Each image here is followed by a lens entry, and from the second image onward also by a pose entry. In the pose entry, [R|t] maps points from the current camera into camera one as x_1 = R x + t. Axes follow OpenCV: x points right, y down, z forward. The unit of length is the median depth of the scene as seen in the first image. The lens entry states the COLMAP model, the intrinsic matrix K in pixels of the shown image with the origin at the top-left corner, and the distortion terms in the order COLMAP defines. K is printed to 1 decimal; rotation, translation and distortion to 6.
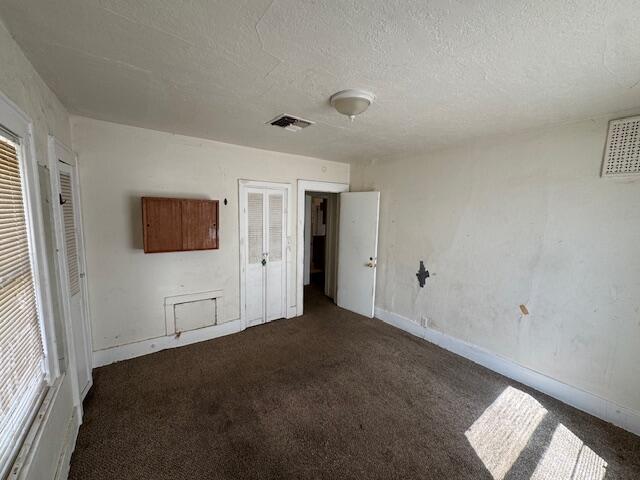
lens RADIAL K [[255.3, 0, 320.0], [0, 255.3, 240.0], [0, 0, 1]] dist [-0.001174, 0.000091]
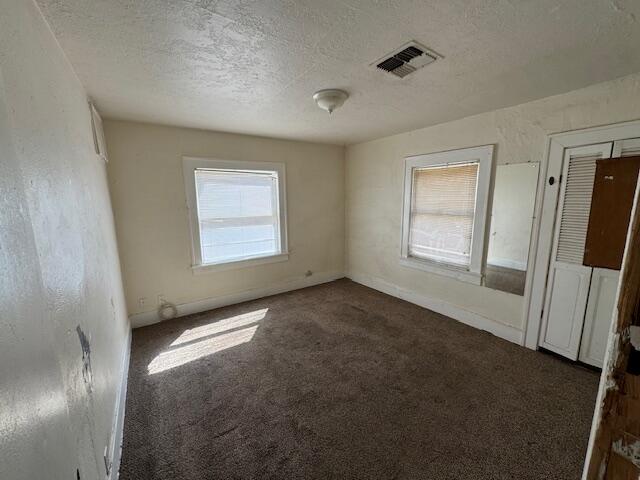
lens RADIAL K [[255.3, 0, 320.0], [0, 255.3, 240.0], [0, 0, 1]] dist [-0.001174, 0.000091]
pose [[-0.999288, -0.016167, 0.034083, 0.107711], [-0.006328, 0.962550, 0.271030, -0.191954], [-0.037189, 0.270621, -0.961967, 2.063863]]
